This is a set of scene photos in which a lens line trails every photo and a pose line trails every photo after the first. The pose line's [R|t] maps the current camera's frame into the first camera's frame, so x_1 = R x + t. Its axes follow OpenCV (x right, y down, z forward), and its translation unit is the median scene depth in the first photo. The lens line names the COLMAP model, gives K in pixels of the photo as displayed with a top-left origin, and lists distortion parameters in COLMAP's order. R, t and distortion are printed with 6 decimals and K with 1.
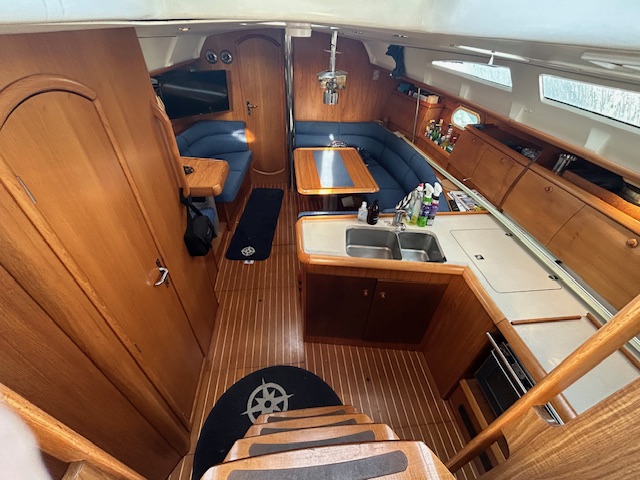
lens RADIAL K [[275.9, 0, 323.5], [0, 275.9, 237.2], [0, 0, 1]] dist [-0.007575, 0.001755]
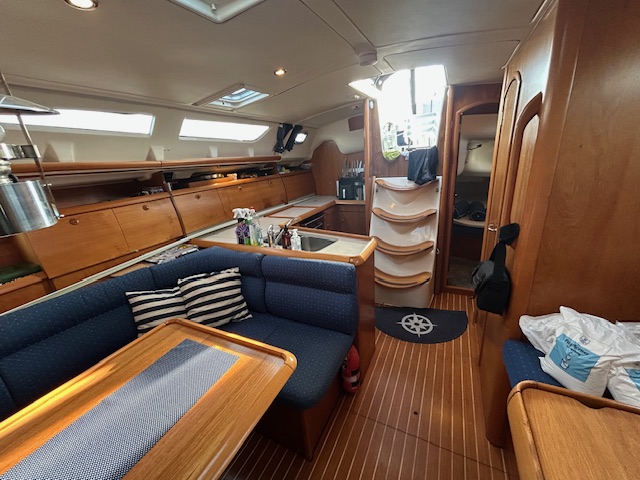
lens RADIAL K [[256.2, 0, 320.5], [0, 256.2, 238.5], [0, 0, 1]] dist [-0.001779, 0.000289]
pose [[-0.837783, -0.151041, 0.524697, -0.312633], [0.368721, 0.552248, 0.747708, -0.581819], [-0.402697, 0.819883, -0.406972, 1.052414]]
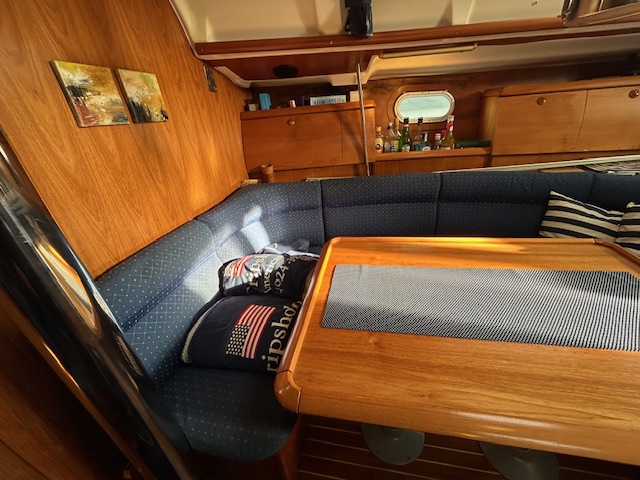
lens RADIAL K [[256.2, 0, 322.5], [0, 256.2, 237.6], [0, 0, 1]] dist [-0.001779, 0.000289]
pose [[0.304287, -0.492543, 0.815359, -0.249883], [0.664228, 0.723241, 0.189010, -0.573632], [-0.682796, 0.484071, 0.547234, 1.181230]]
